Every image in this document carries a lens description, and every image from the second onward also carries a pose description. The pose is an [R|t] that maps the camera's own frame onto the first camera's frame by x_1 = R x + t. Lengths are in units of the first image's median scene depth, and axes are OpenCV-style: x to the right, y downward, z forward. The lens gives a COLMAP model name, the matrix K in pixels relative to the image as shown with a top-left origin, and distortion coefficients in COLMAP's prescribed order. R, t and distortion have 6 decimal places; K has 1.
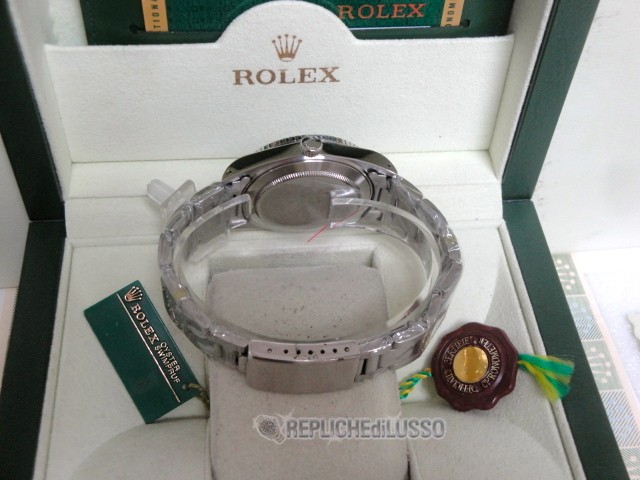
lens RADIAL K [[841.2, 0, 325.2], [0, 841.2, 241.3], [0, 0, 1]] dist [0.008780, 0.203831]
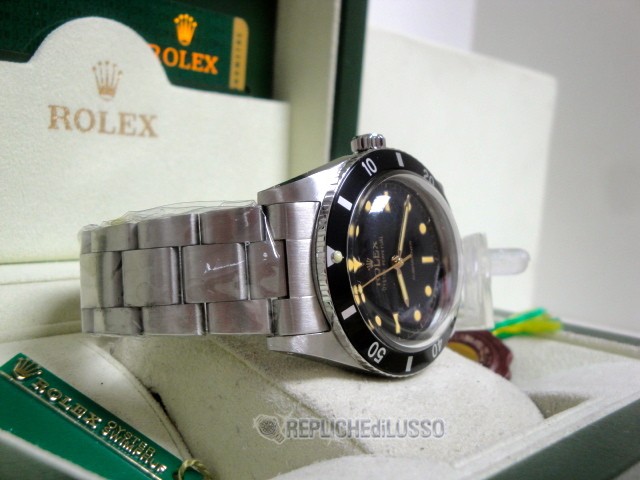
lens RADIAL K [[841.2, 0, 325.2], [0, 841.2, 241.3], [0, 0, 1]] dist [0.008780, 0.203831]
pose [[0.700322, -0.067786, 0.710602, -0.488419], [0.515968, 0.735984, -0.438297, 0.356627], [-0.493281, 0.673596, 0.550401, 0.532744]]
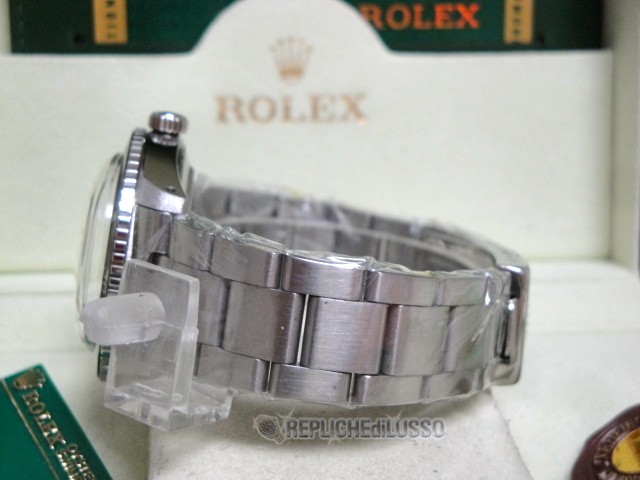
lens RADIAL K [[1186.2, 0, 320.0], [0, 1186.2, 240.0], [0, 0, 1]] dist [0.027857, 1.784447]
pose [[0.998561, -0.050553, -0.017880, -0.010917], [0.026878, 0.760420, -0.648875, 0.530043], [0.046399, 0.647461, 0.760685, 0.328093]]
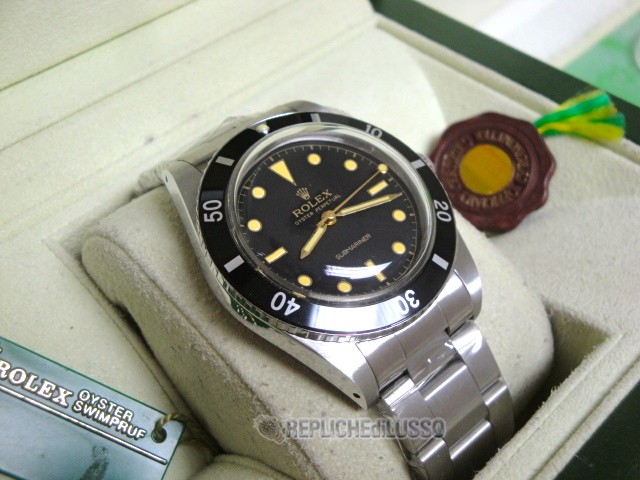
lens RADIAL K [[841.2, 0, 325.2], [0, 841.2, 241.3], [0, 0, 1]] dist [0.008780, 0.203831]
pose [[0.766611, -0.493012, 0.411396, -0.250528], [0.513922, 0.855201, 0.067200, 0.080377], [-0.384957, 0.159909, 0.908976, 0.414635]]
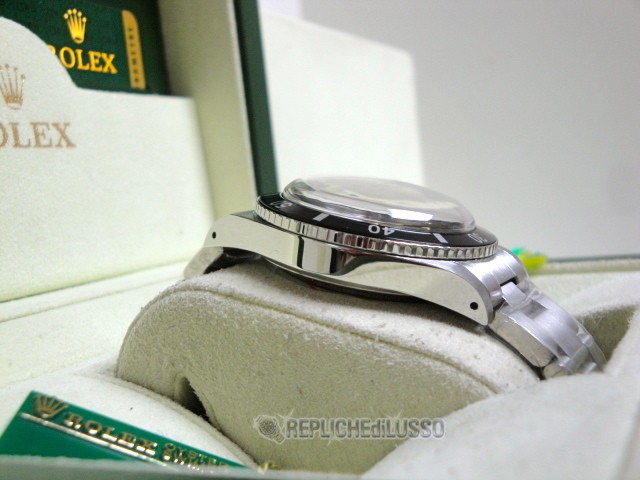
lens RADIAL K [[841.2, 0, 325.2], [0, 841.2, 241.3], [0, 0, 1]] dist [0.008780, 0.203831]
pose [[0.505986, -0.161247, 0.847336, -0.530002], [0.739000, 0.587651, -0.329463, 0.275008], [-0.444813, 0.792884, 0.416505, 0.674641]]
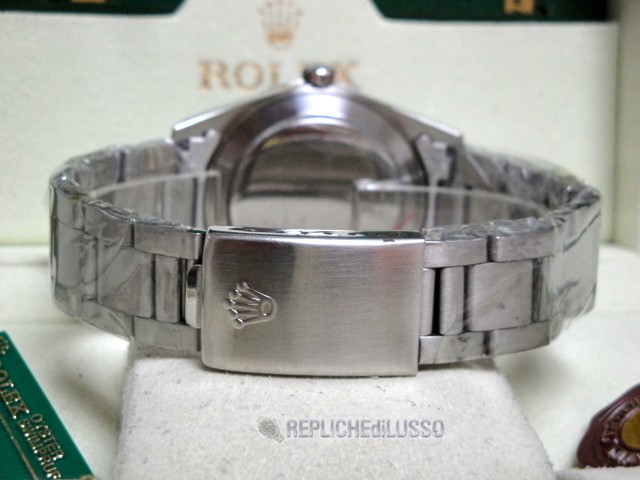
lens RADIAL K [[1186.2, 0, 320.0], [0, 1186.2, 240.0], [0, 0, 1]] dist [0.027857, 1.784447]
pose [[0.999371, -0.035468, 0.000346, -0.019906], [0.026536, 0.741148, -0.670817, 0.529239], [0.023536, 0.670404, 0.741623, 0.402142]]
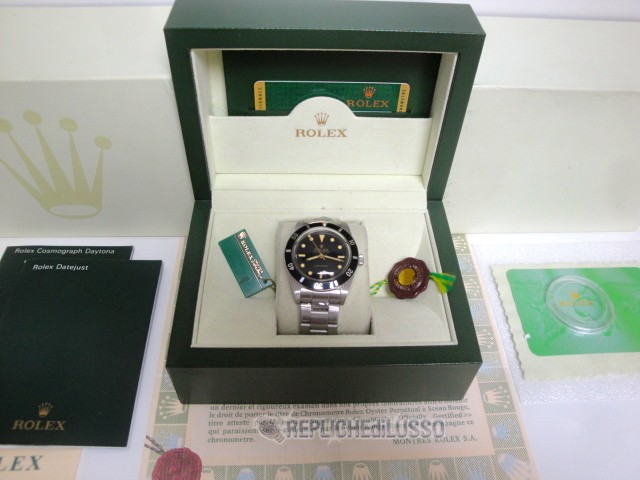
lens RADIAL K [[521.7, 0, 320.0], [0, 521.7, 240.0], [0, 0, 1]] dist [-0.166873, 0.125463]
pose [[0.997693, 0.041344, -0.053841, 0.030539], [-0.043228, 0.998476, -0.034307, 0.109516], [0.052340, 0.036556, 0.997960, -0.257727]]
